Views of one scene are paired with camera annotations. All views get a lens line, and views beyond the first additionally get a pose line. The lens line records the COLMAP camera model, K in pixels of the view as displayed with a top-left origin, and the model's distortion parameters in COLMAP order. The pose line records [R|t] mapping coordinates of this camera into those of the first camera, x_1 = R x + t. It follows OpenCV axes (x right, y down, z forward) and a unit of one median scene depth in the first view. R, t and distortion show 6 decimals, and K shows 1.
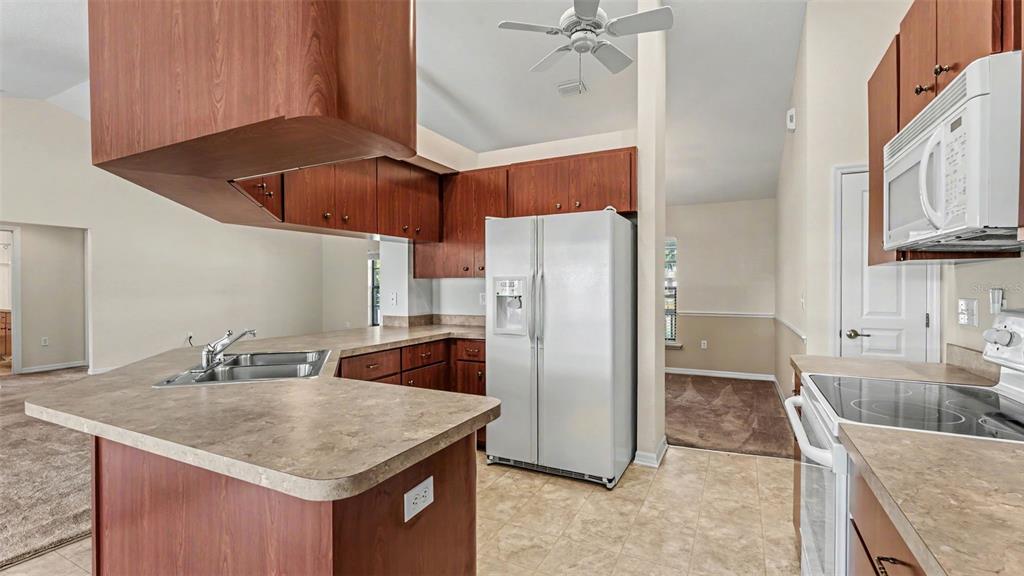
lens RADIAL K [[442.5, 0, 513.4], [0, 442.5, 292.8], [0, 0, 1]] dist [0.000232, 0.000333]
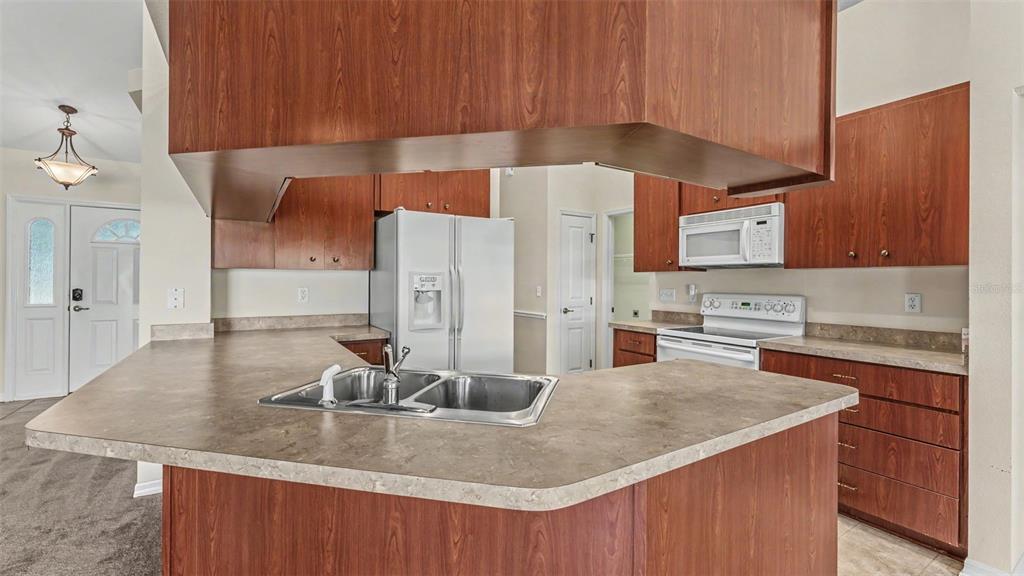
lens RADIAL K [[416.4, 0, 510.5], [0, 416.4, 284.2], [0, 0, 1]] dist [0.002404, 0.000087]
pose [[0.535559, -0.000510, 0.844497, -0.719223], [0.004612, 0.999987, -0.002320, -0.004598], [-0.844485, 0.005137, 0.535555, 0.349317]]
